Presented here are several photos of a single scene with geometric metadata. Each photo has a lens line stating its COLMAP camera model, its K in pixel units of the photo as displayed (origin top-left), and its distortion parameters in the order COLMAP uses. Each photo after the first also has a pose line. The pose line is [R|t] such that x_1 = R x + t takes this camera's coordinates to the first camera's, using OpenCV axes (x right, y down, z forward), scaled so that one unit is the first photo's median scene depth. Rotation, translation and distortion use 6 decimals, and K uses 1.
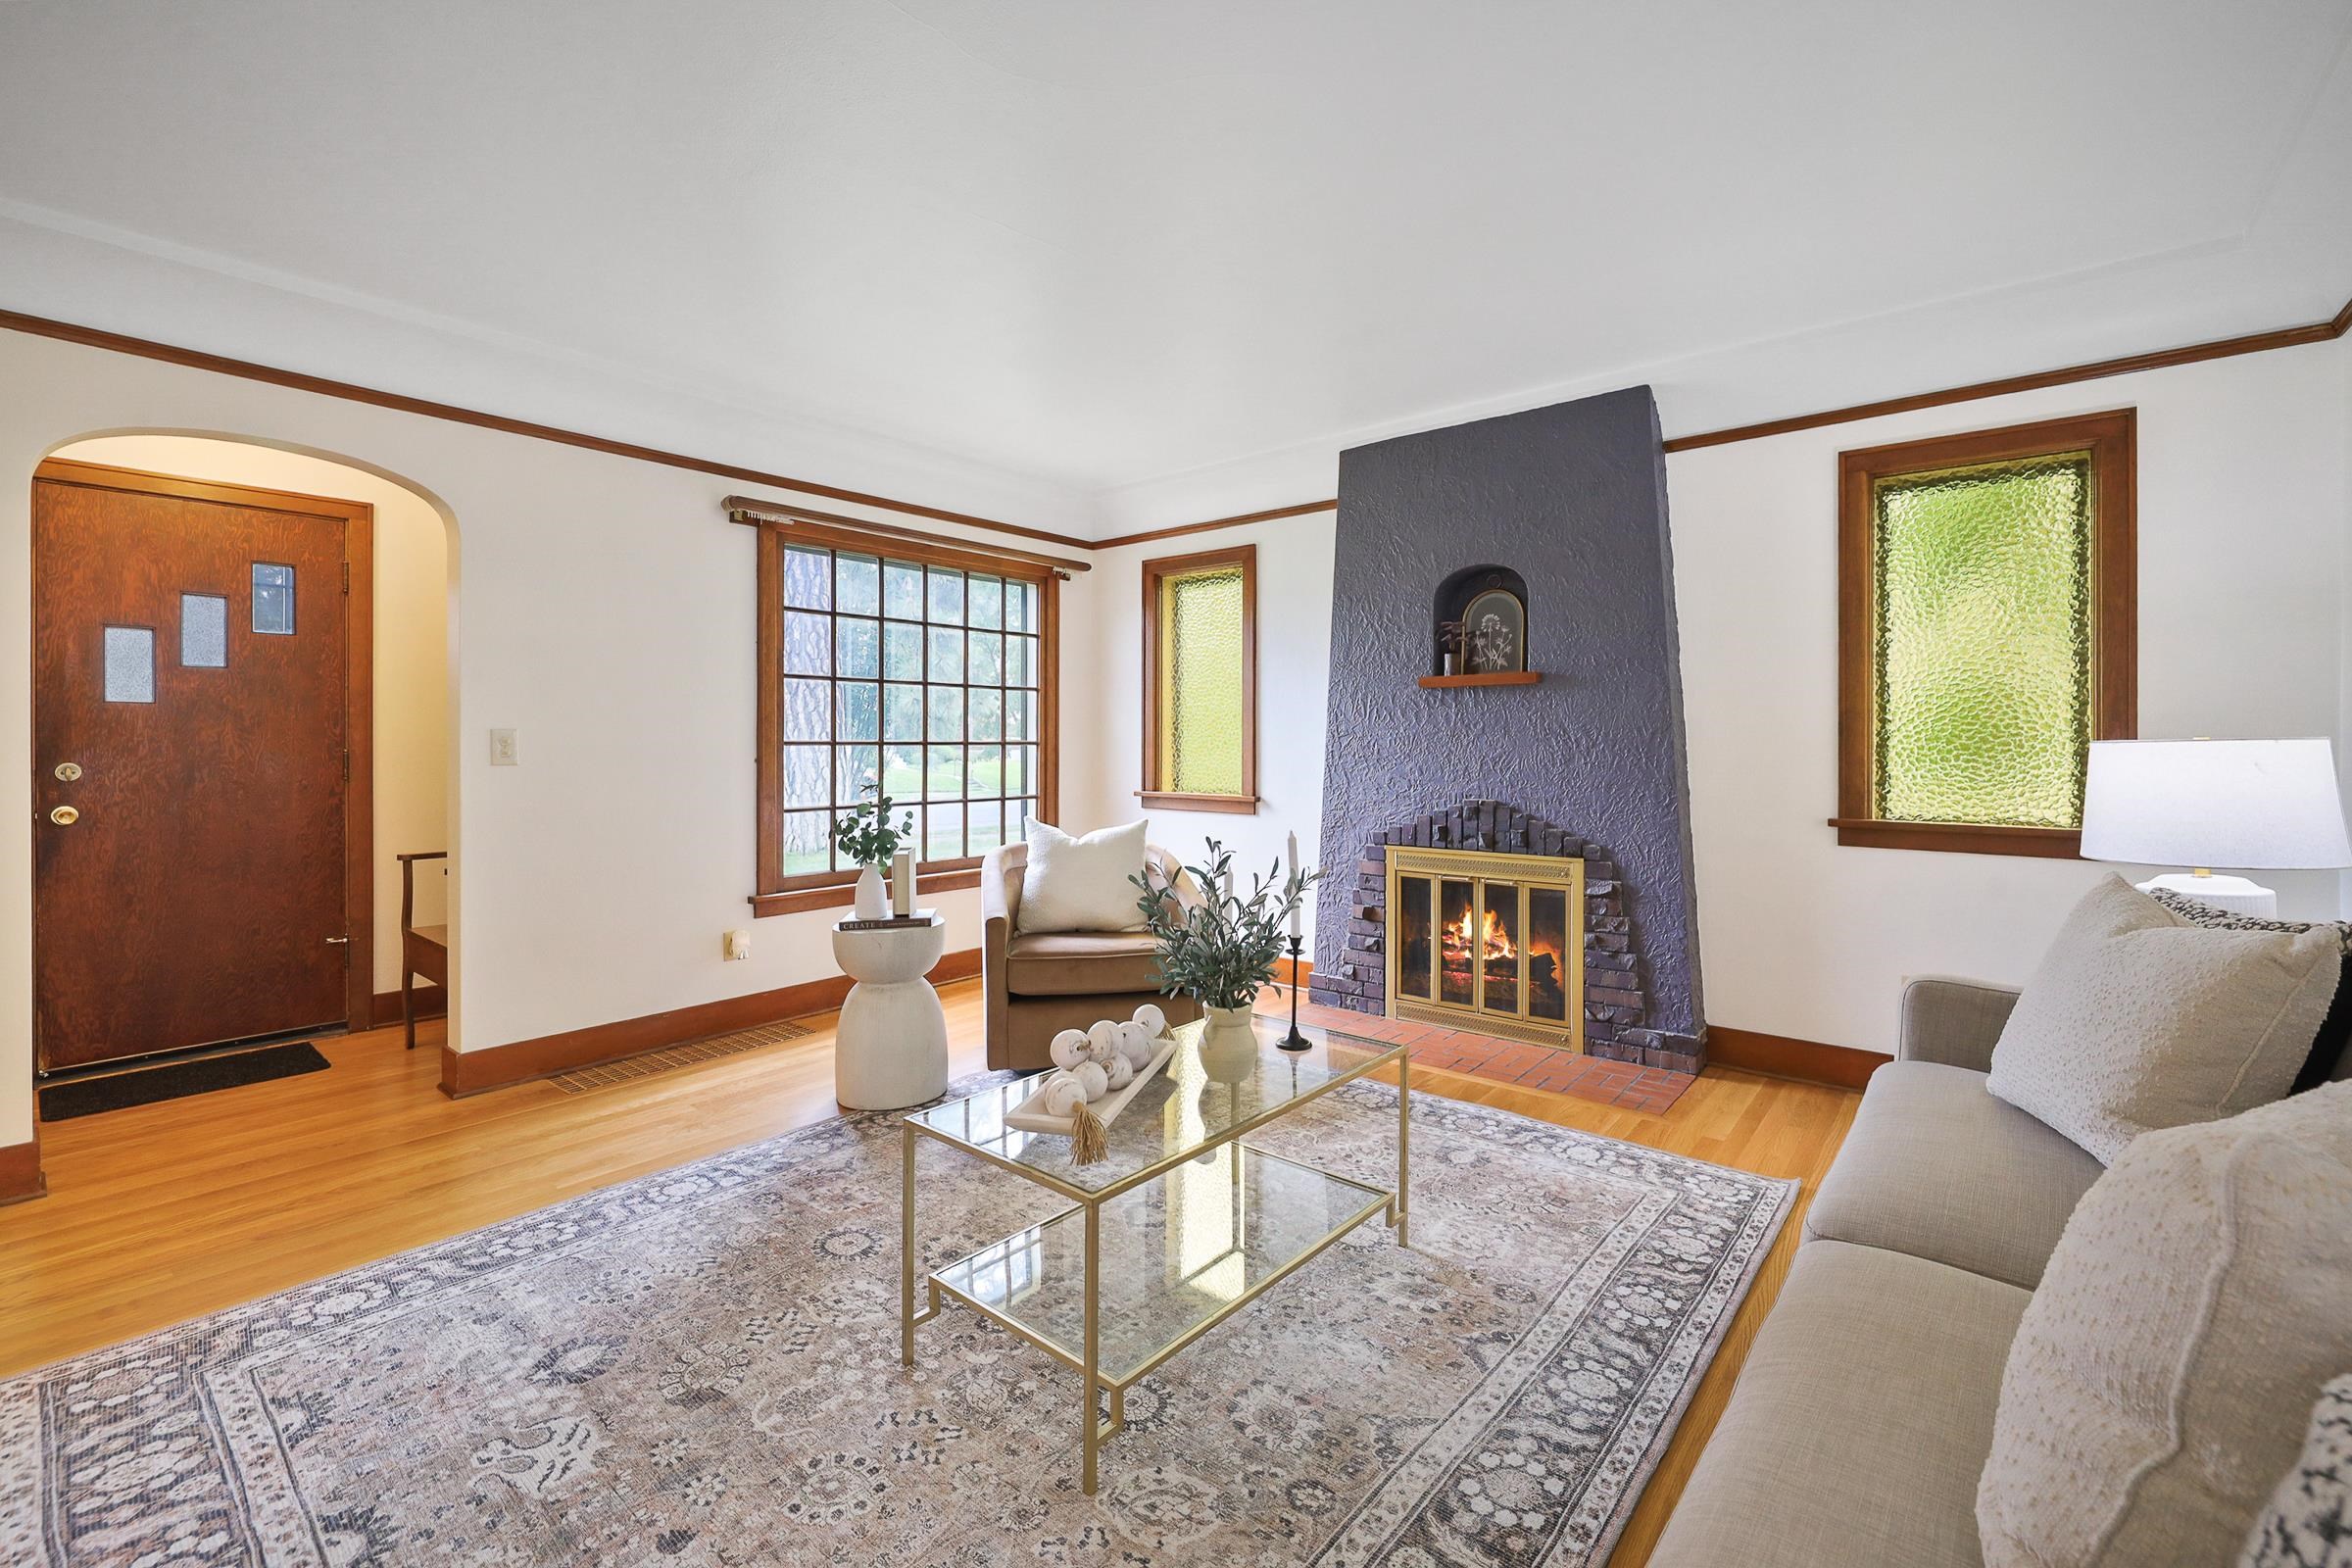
lens RADIAL K [[992.2, 0, 1184.3], [0, 992.2, 743.5], [0, 0, 1]] dist [-0.002214, -0.000077]
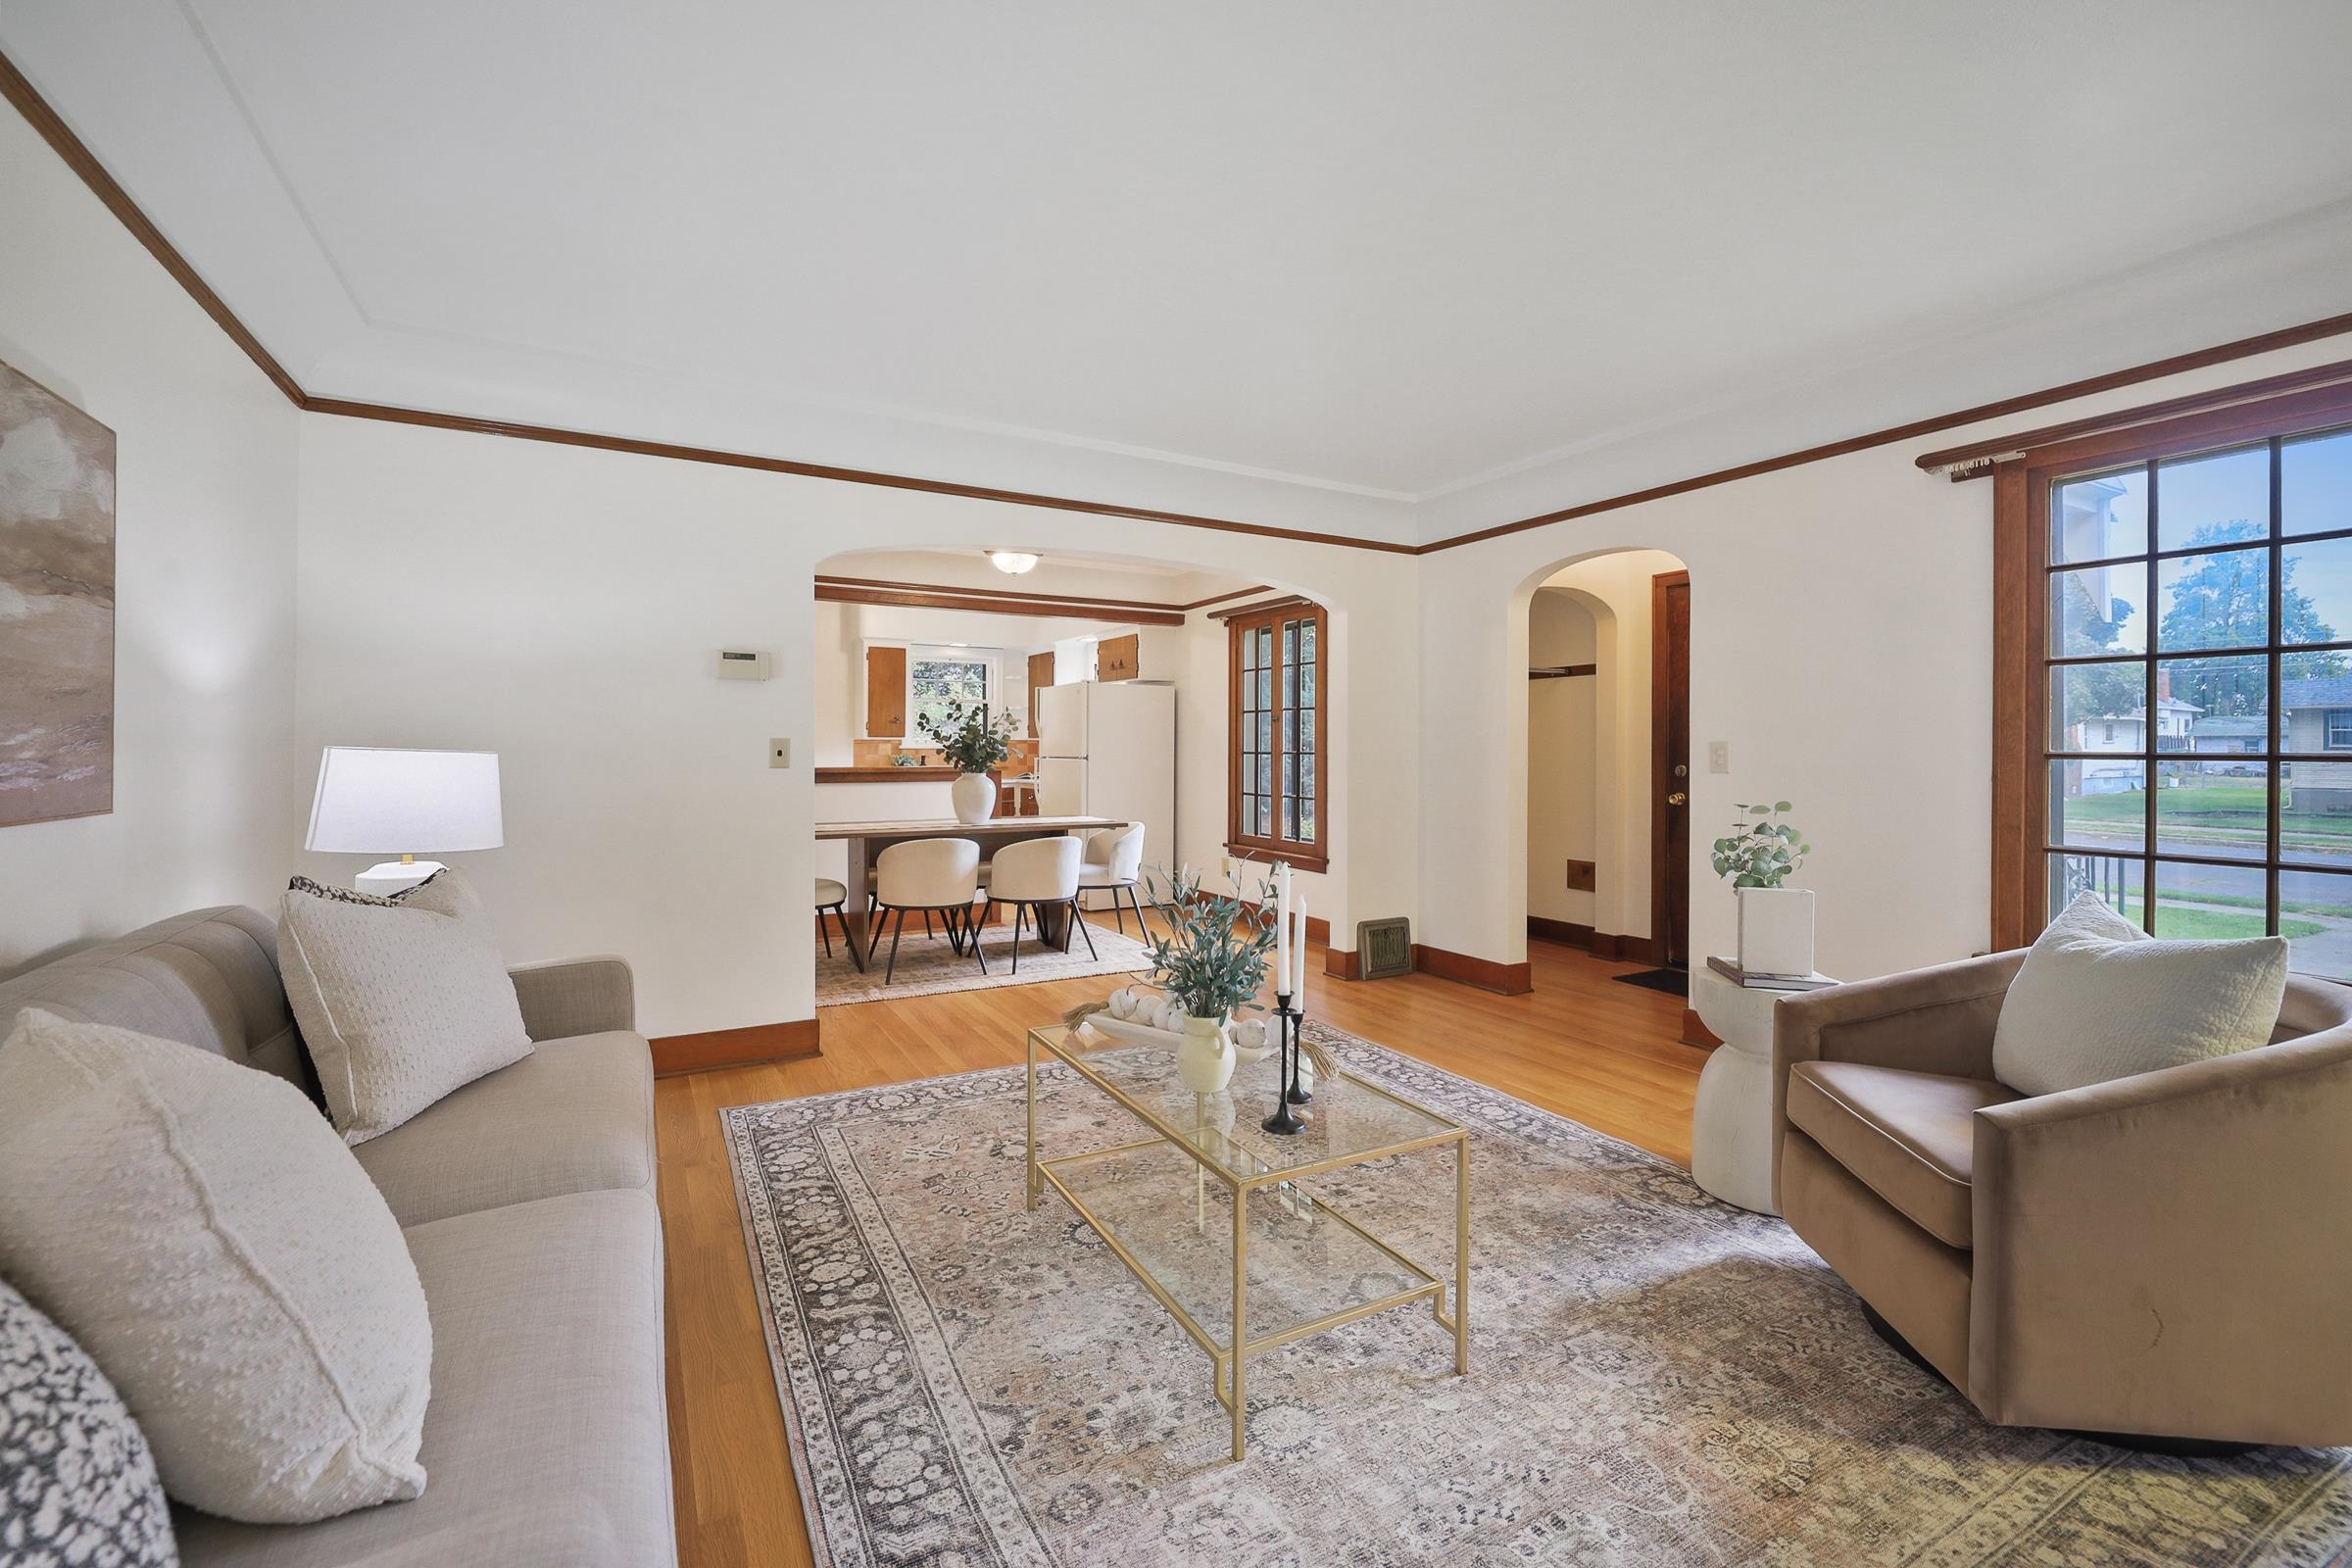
lens RADIAL K [[995.8, 0, 1179.1], [0, 995.8, 753.2], [0, 0, 1]] dist [-0.002703, -0.000430]
pose [[-0.357980, 0.003245, -0.933724, 0.634601], [-0.004320, 0.999978, 0.005132, -0.004221], [0.933719, 0.005870, -0.357958, 0.852200]]
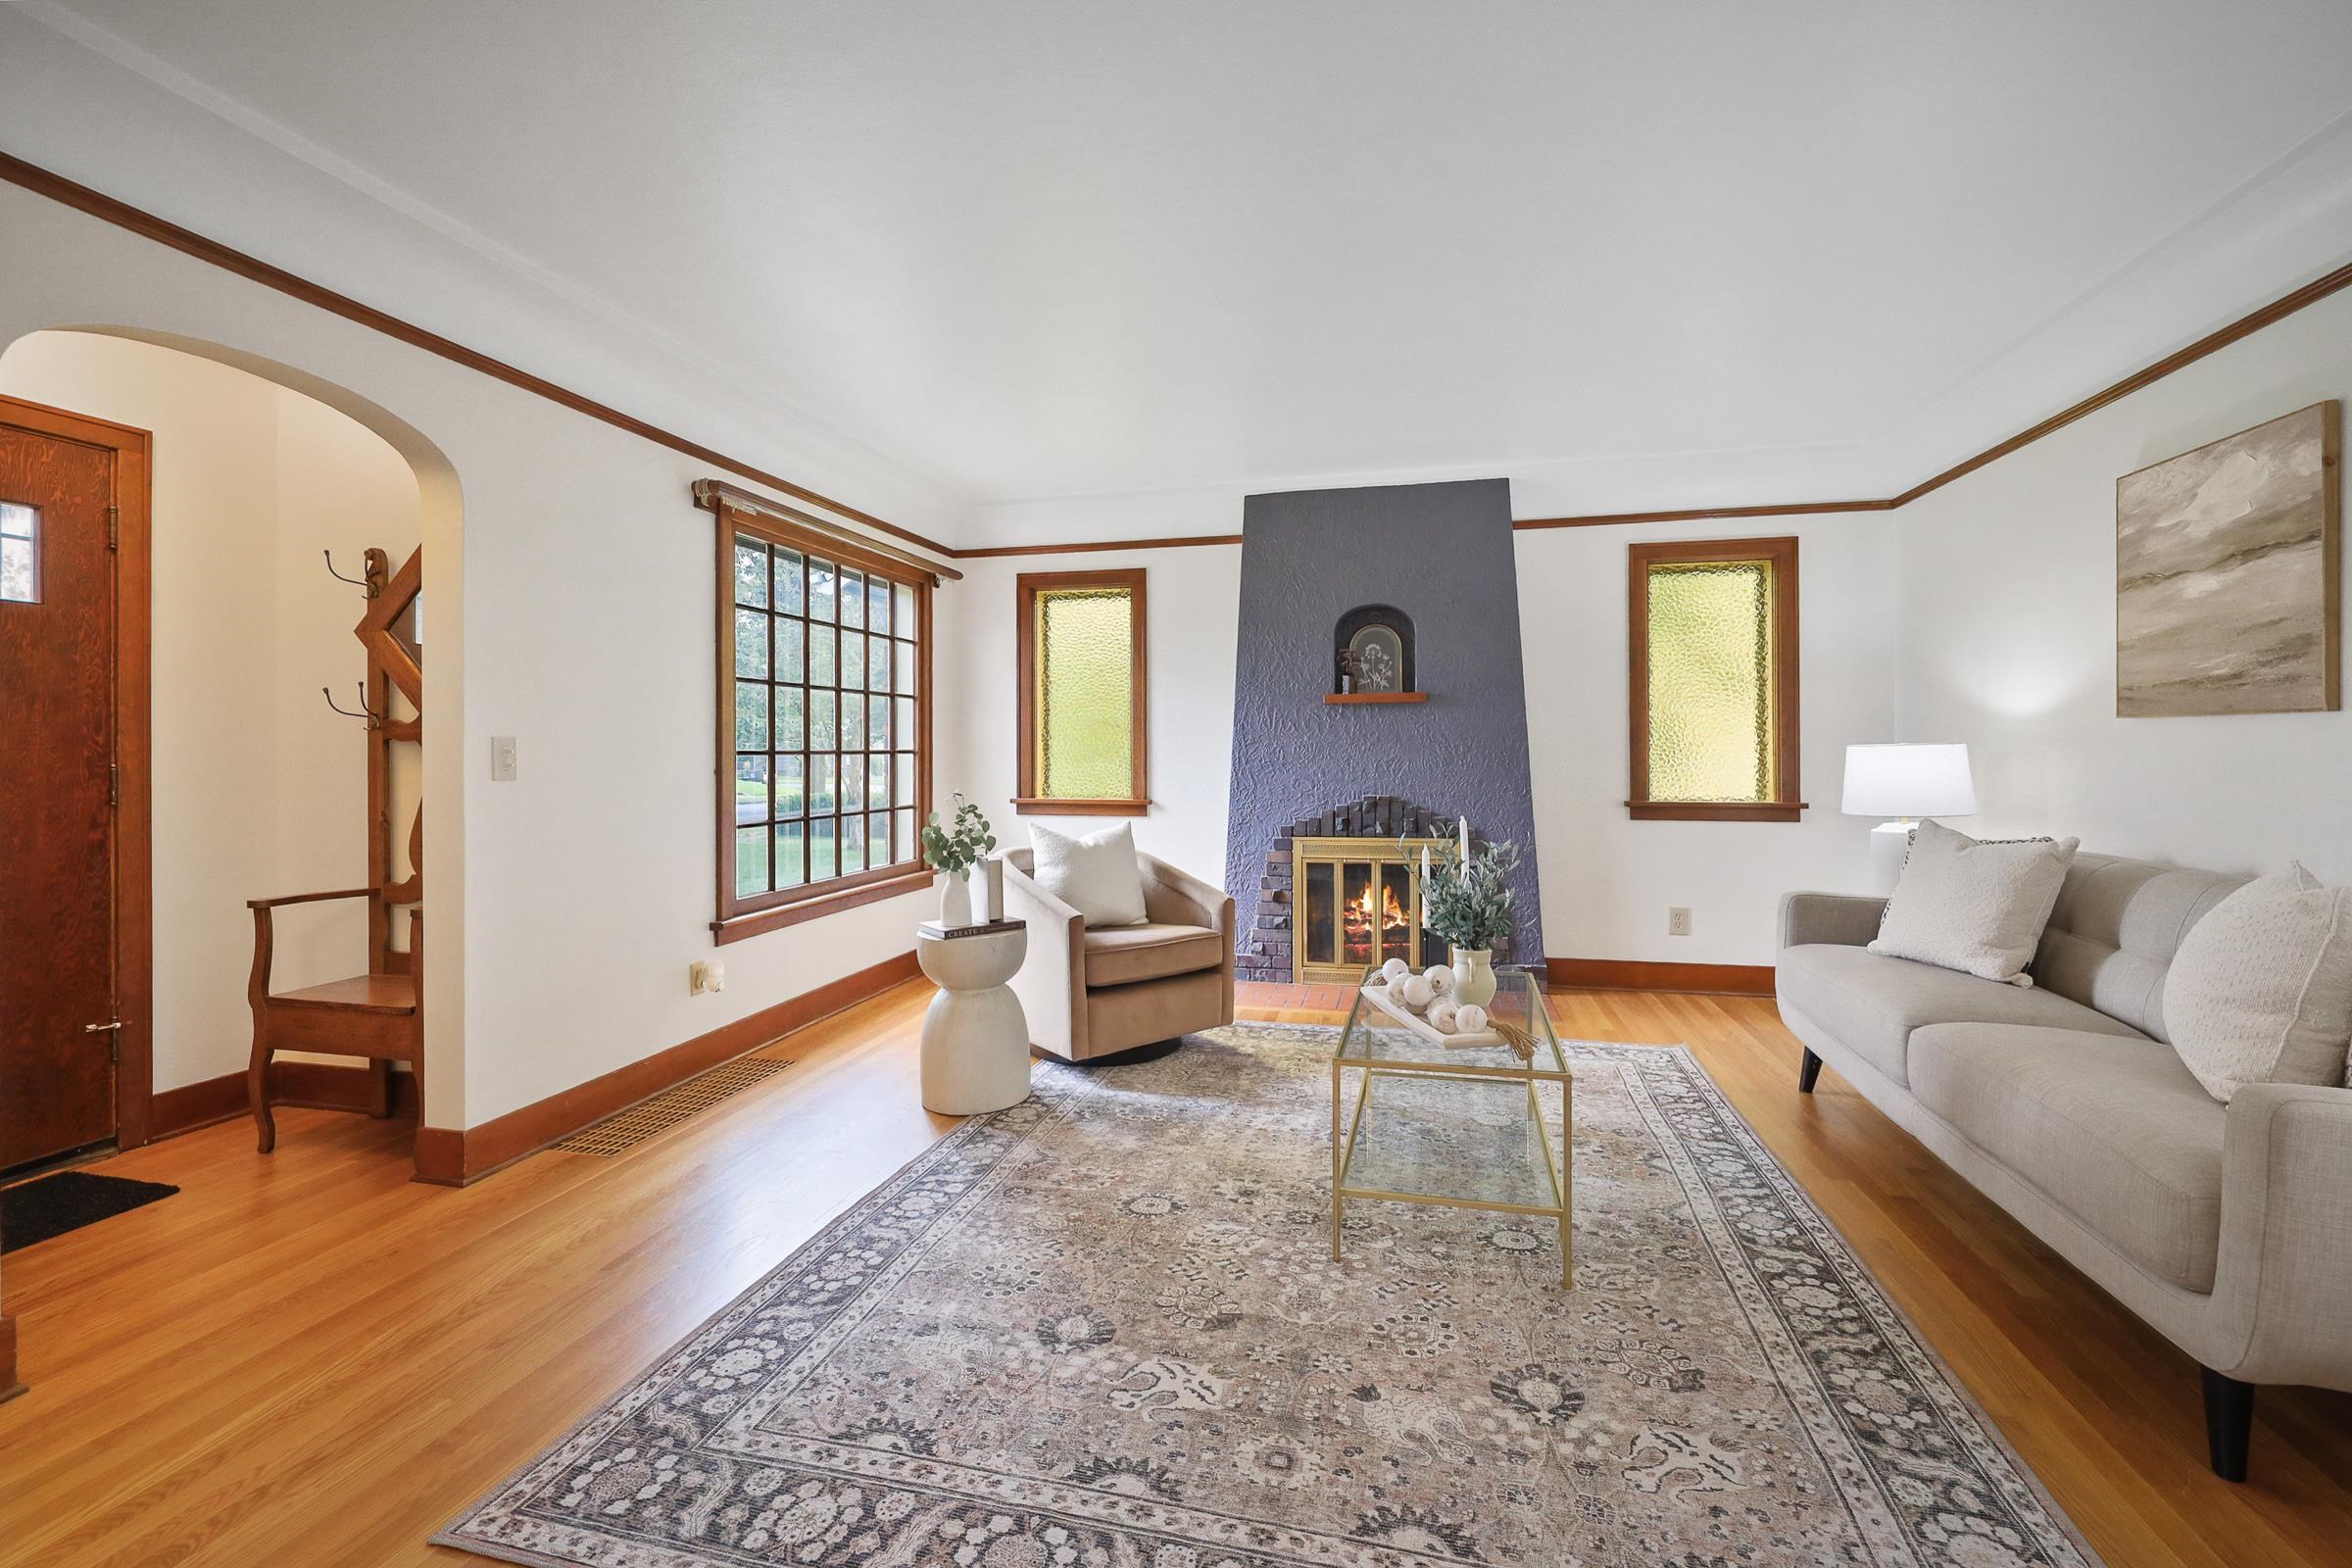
lens RADIAL K [[1004.6, 0, 1183.9], [0, 1004.6, 750.9], [0, 0, 1]] dist [-0.002688, -0.000105]
pose [[0.897573, -0.004695, 0.440841, -0.560272], [0.005453, 0.999985, -0.000452, 0.000849], [-0.440832, 0.002809, 0.897585, -0.011973]]
